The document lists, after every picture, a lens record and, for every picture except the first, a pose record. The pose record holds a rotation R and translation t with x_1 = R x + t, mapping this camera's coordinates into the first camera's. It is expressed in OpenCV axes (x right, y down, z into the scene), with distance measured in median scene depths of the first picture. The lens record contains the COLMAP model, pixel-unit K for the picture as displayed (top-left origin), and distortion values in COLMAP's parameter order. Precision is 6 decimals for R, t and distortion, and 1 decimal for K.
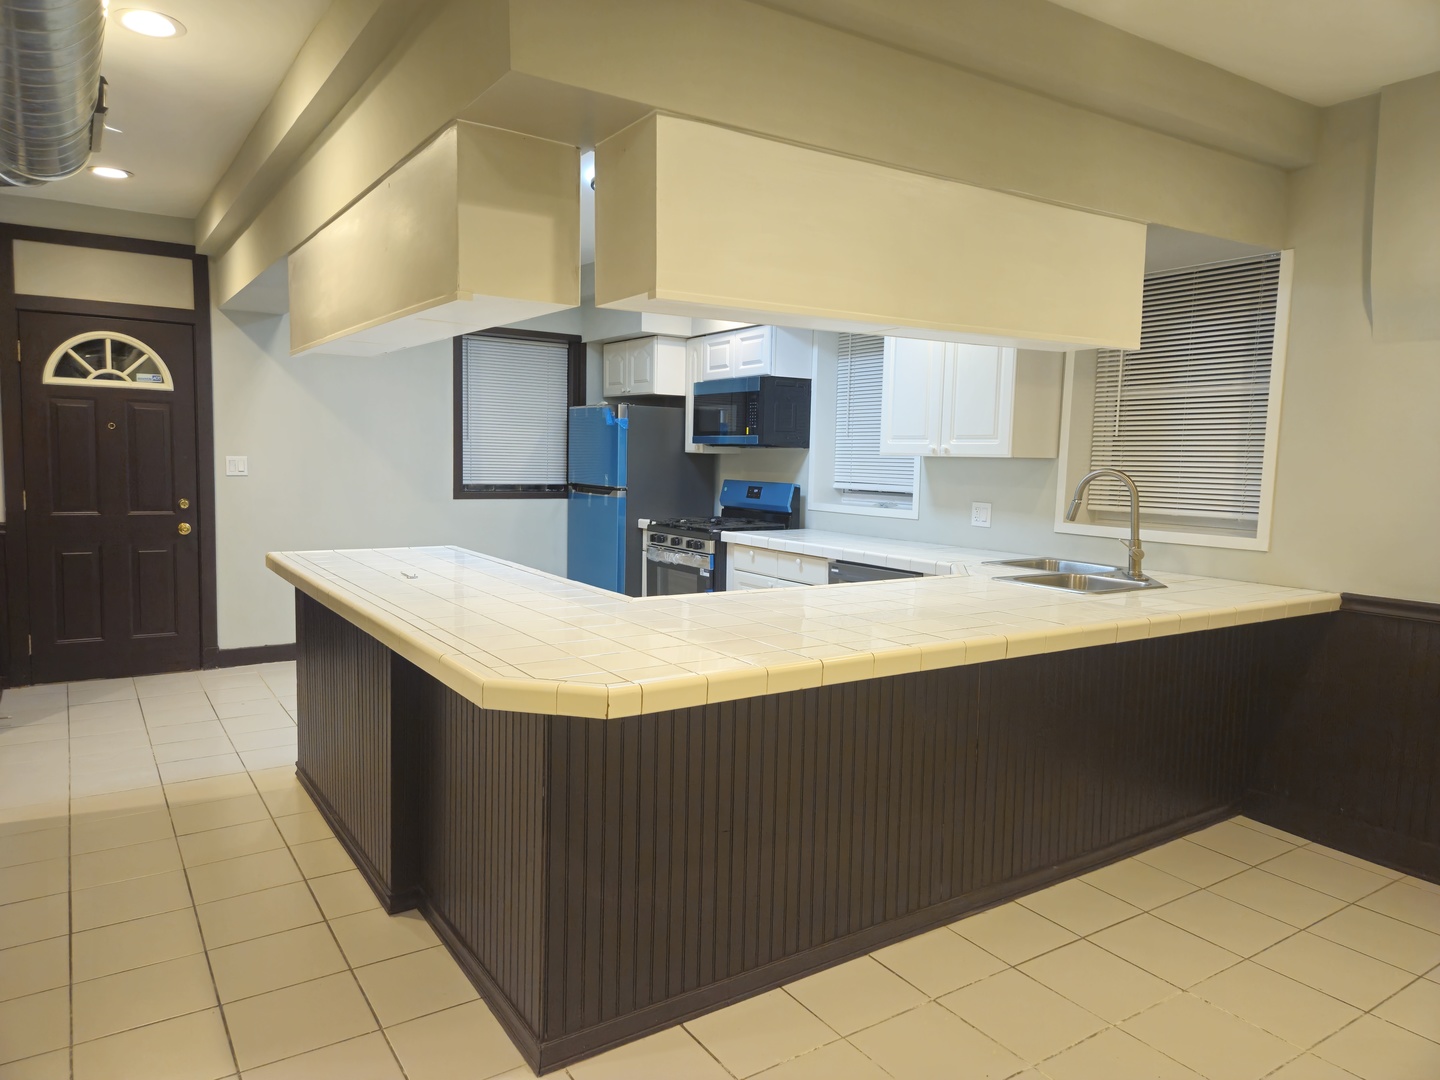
lens RADIAL K [[953.4, 0, 705.7], [0, 953.4, 541.9], [0, 0, 1]] dist [0.074266, -0.060961]
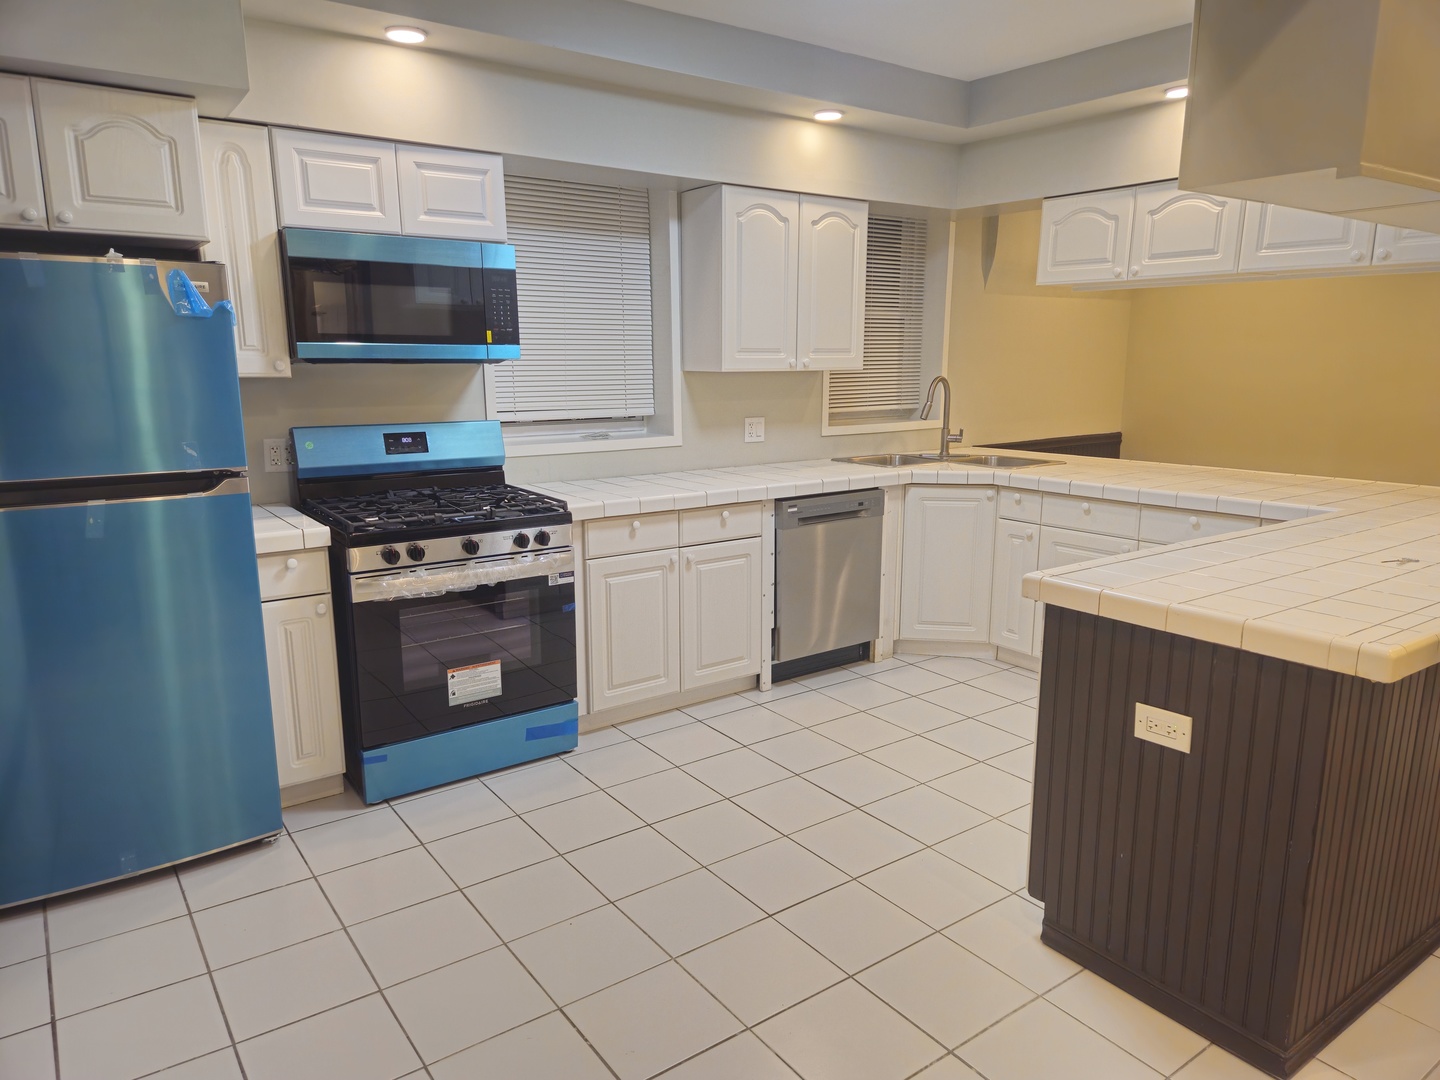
lens RADIAL K [[953.4, 0, 727.8], [0, 953.4, 559.8], [0, 0, 1]] dist [0.074266, -0.060961]
pose [[-0.054806, -0.227074, 0.972334, -0.699465], [0.095627, 0.968128, 0.231481, -0.129449], [-0.993907, 0.105668, -0.031345, 1.076959]]
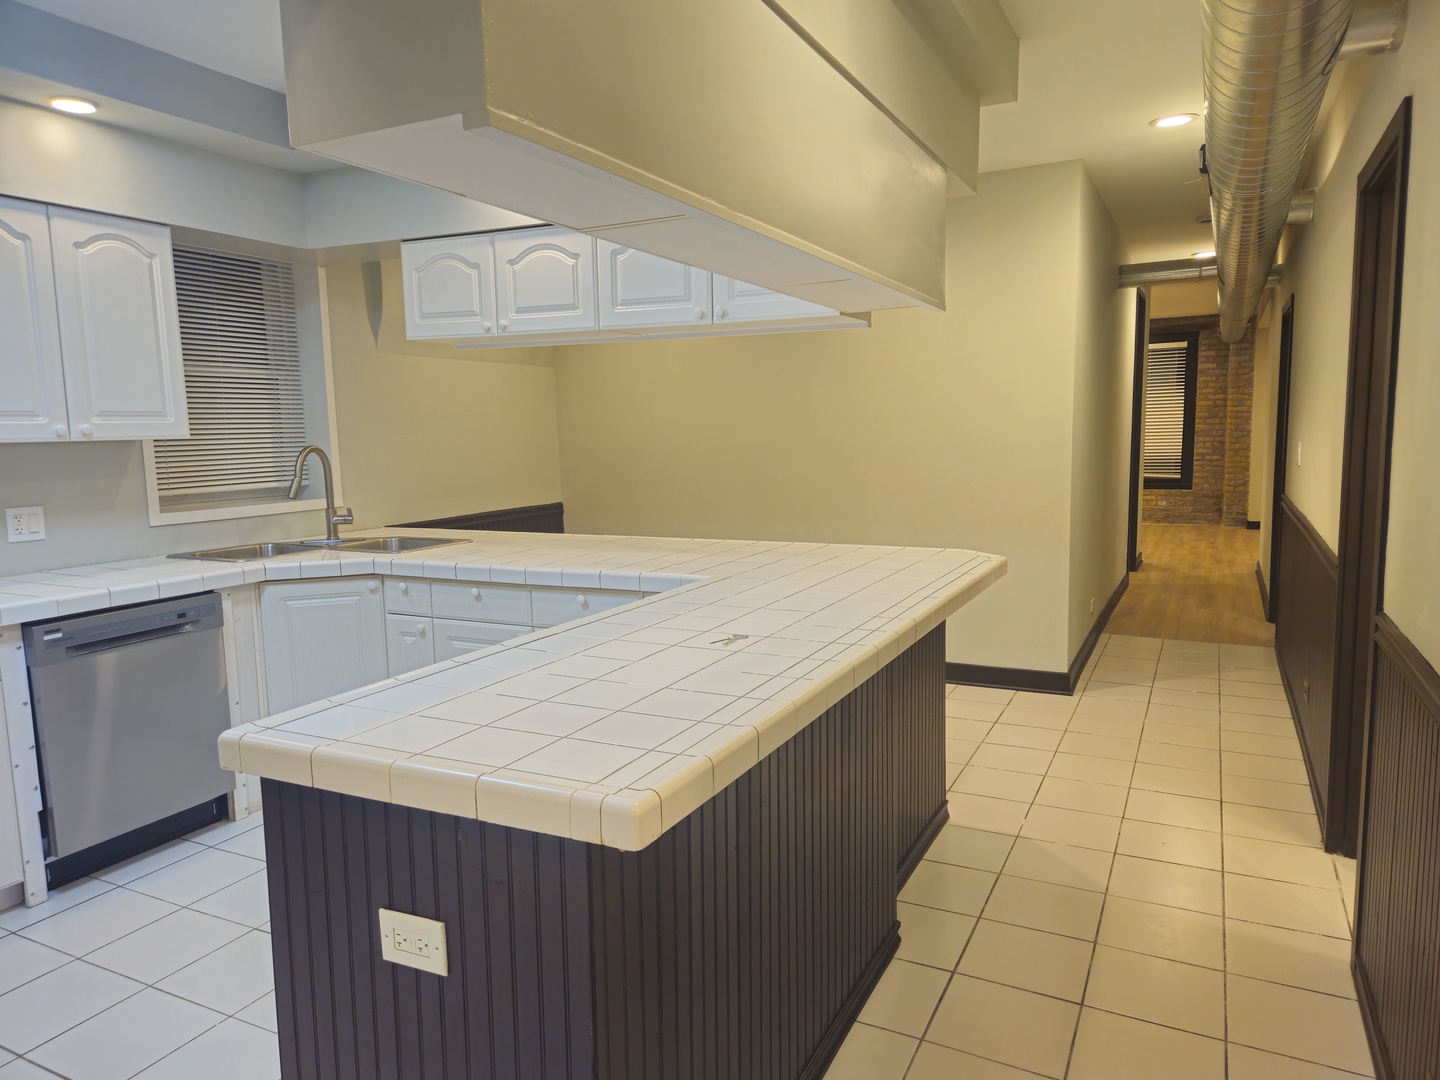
lens RADIAL K [[953.4, 0, 729.8], [0, 953.4, 553.5], [0, 0, 1]] dist [0.074266, -0.060961]
pose [[-0.513627, -0.122586, 0.849211, -0.588683], [0.091503, 0.976271, 0.196271, -0.100931], [-0.853120, 0.178516, -0.490222, 0.917652]]
